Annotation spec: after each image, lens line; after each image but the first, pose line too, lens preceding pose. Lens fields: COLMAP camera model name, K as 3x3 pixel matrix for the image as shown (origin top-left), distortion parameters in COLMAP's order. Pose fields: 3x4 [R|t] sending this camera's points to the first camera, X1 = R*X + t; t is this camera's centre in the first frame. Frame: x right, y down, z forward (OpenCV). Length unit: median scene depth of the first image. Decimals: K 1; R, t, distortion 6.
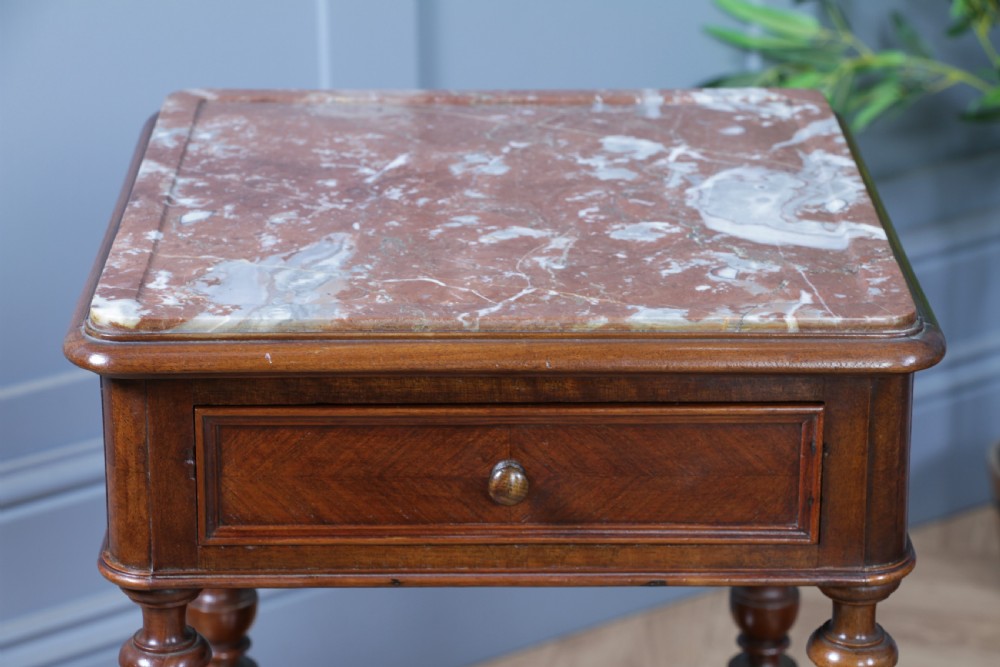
lens RADIAL K [[2879.1, 0, 500.0], [0, 2879.1, 333.5], [0, 0, 1]] dist [0.439121, -0.013355]
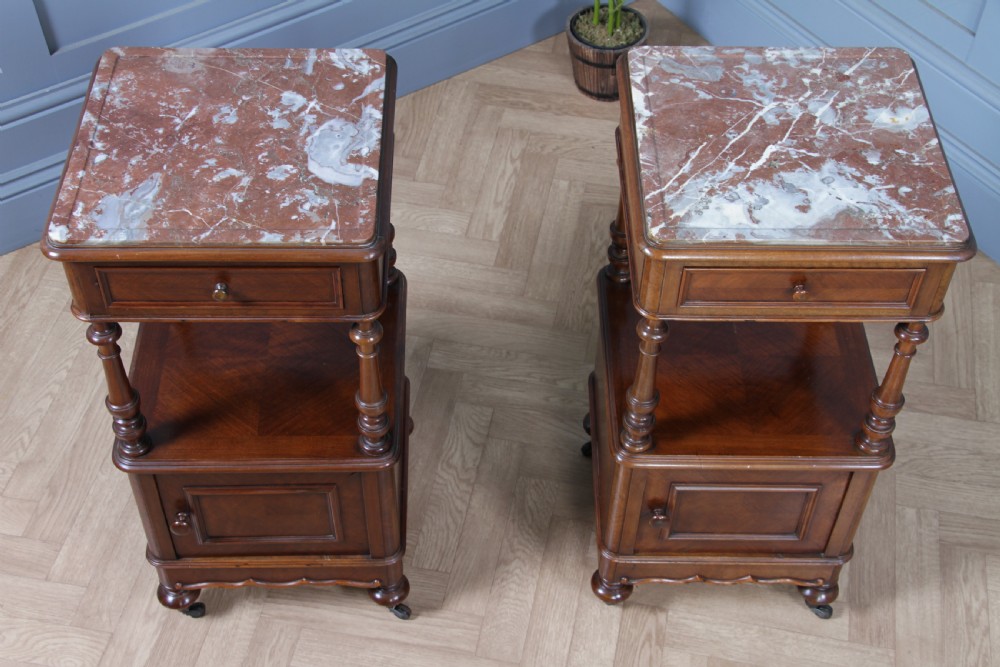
lens RADIAL K [[1402.0, 0, 495.5], [0, 1402.0, 349.9], [0, 0, 1]] dist [0.001666, 0.414054]
pose [[0.999961, 0.008787, 0.000363, 0.245962], [-0.008005, 0.892367, 0.451239, -0.465653], [0.003641, -0.451224, 0.892403, -0.145573]]
